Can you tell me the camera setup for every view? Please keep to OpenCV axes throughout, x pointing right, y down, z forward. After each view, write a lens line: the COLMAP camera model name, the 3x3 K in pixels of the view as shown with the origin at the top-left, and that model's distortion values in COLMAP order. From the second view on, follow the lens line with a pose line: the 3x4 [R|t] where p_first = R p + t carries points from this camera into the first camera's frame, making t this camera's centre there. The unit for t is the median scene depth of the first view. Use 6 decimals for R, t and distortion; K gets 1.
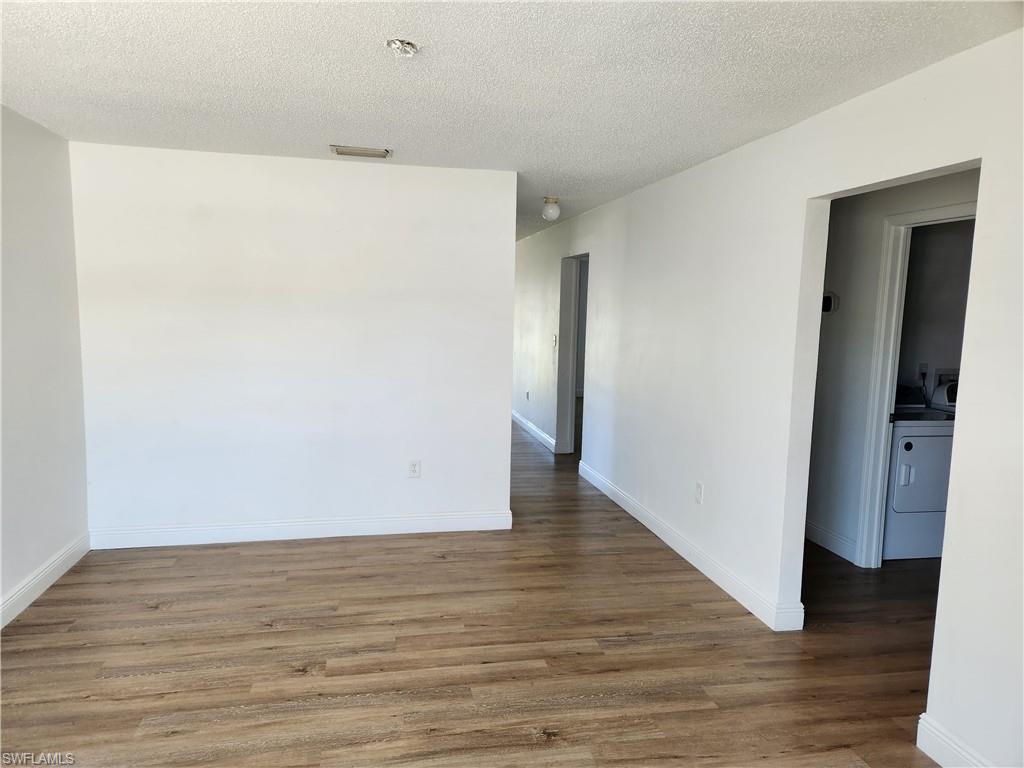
lens RADIAL K [[689.4, 0, 514.6], [0, 689.4, 390.4], [0, 0, 1]] dist [0.088987, -0.070681]
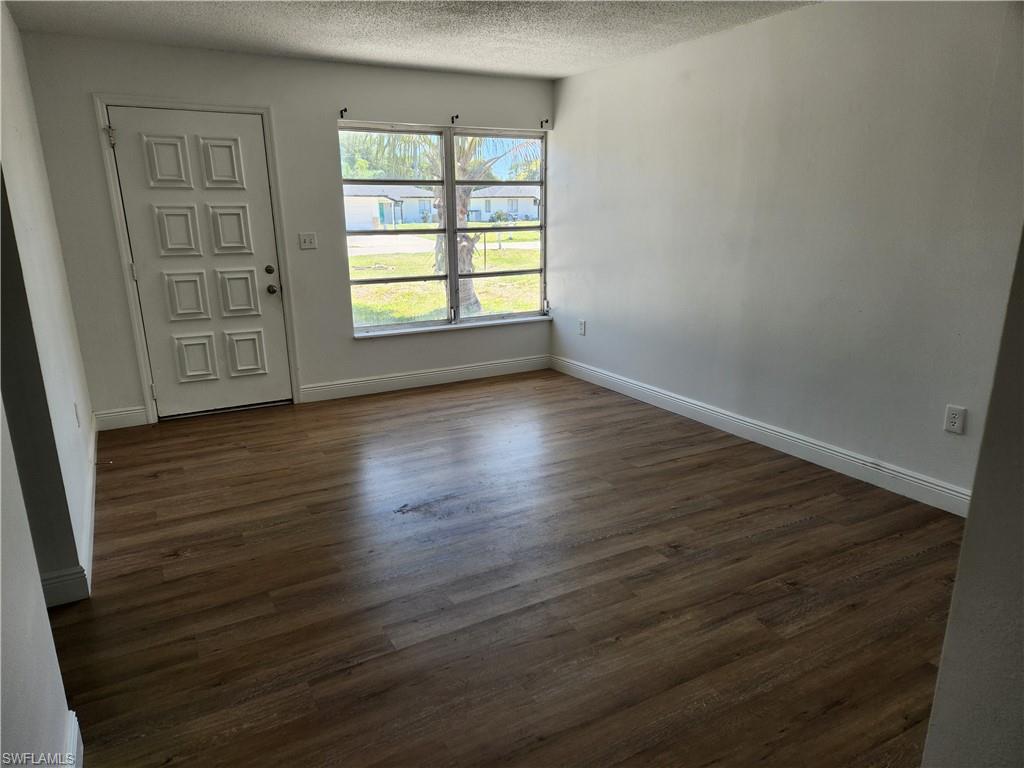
lens RADIAL K [[689.4, 0, 514.6], [0, 689.4, 390.4], [0, 0, 1]] dist [0.088987, -0.070681]
pose [[-0.952871, 0.067014, -0.295881, 0.190399], [-0.047875, 0.929862, 0.364782, -0.163436], [0.299574, 0.361755, -0.882830, 1.549785]]
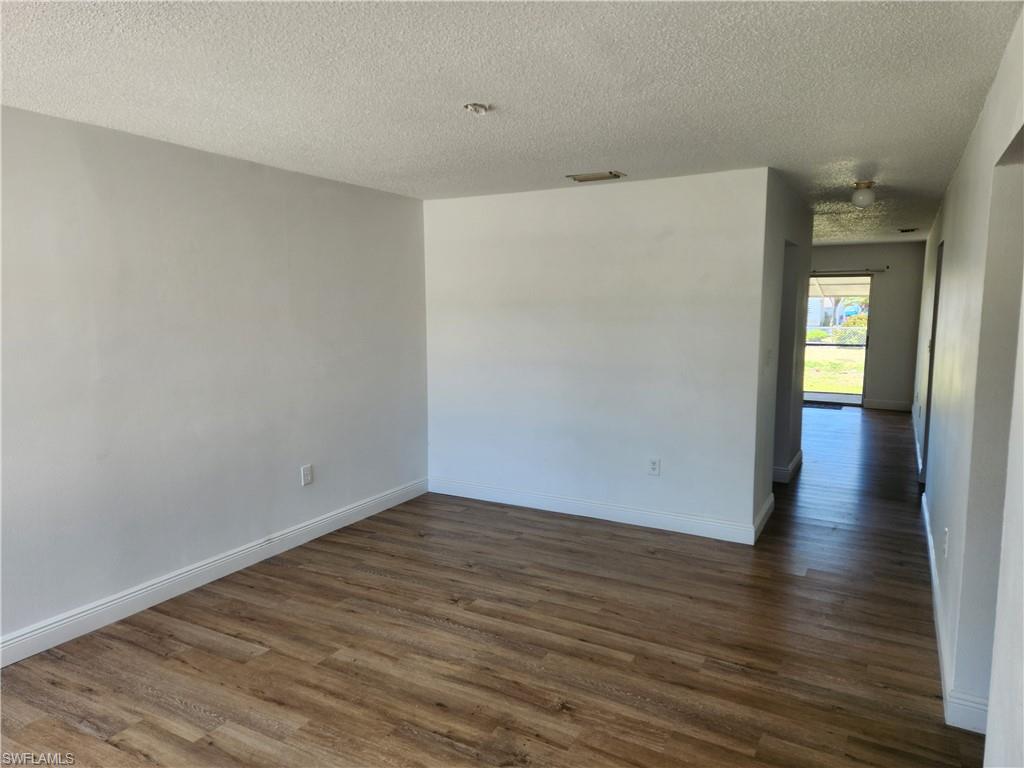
lens RADIAL K [[688.4, 0, 512.0], [0, 688.4, 384.0], [0, 0, 1]] dist [0.088138, -0.063168]
pose [[0.762061, 0.053016, -0.645331, 0.502375], [-0.061300, 0.998073, 0.009607, -0.011425], [0.644597, 0.032237, 0.763843, 0.078266]]
